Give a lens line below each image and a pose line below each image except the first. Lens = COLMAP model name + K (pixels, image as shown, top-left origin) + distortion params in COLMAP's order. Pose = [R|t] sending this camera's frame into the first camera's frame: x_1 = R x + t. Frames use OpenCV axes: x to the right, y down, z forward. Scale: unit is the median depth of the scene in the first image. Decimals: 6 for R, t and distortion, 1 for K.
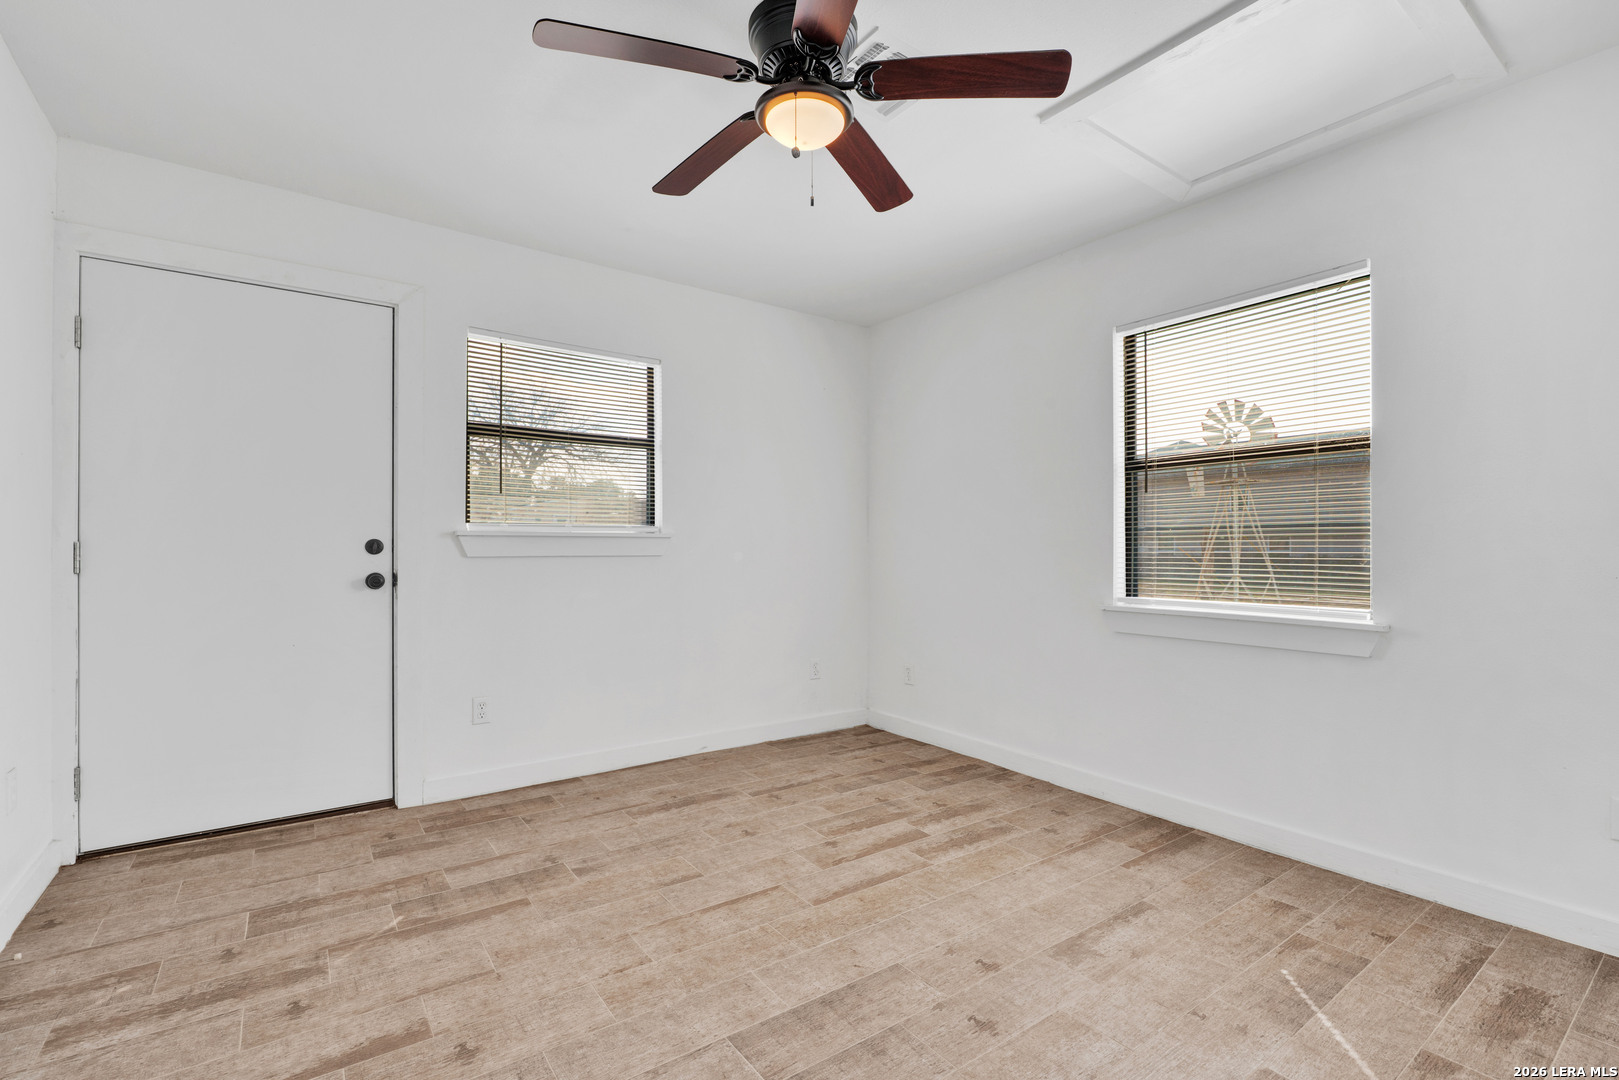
lens RADIAL K [[726.8, 0, 809.5], [0, 726.8, 540.0], [0, 0, 1]] dist [0.000789, 0.000138]
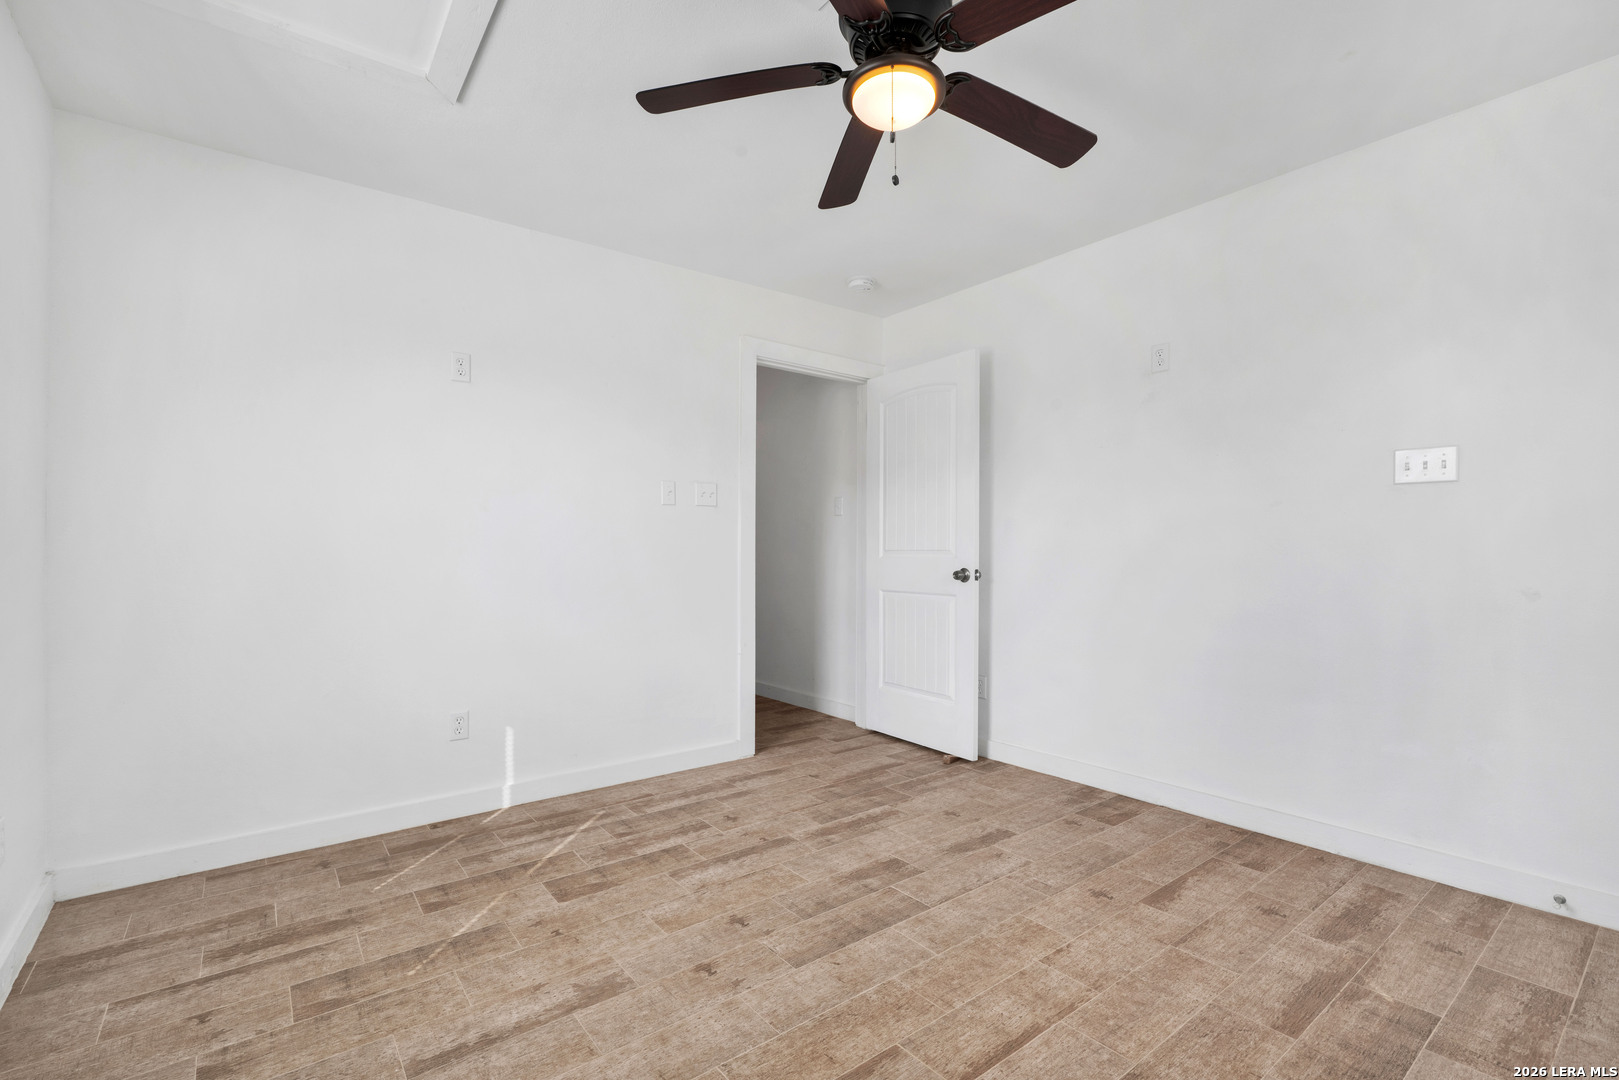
lens RADIAL K [[726.8, 0, 809.5], [0, 726.8, 540.0], [0, 0, 1]] dist [0.000789, 0.000138]
pose [[-0.999449, -0.006048, -0.032643, 0.139557], [-0.005042, 0.999512, -0.030826, 0.027293], [0.032814, -0.030644, -0.998992, 2.023115]]
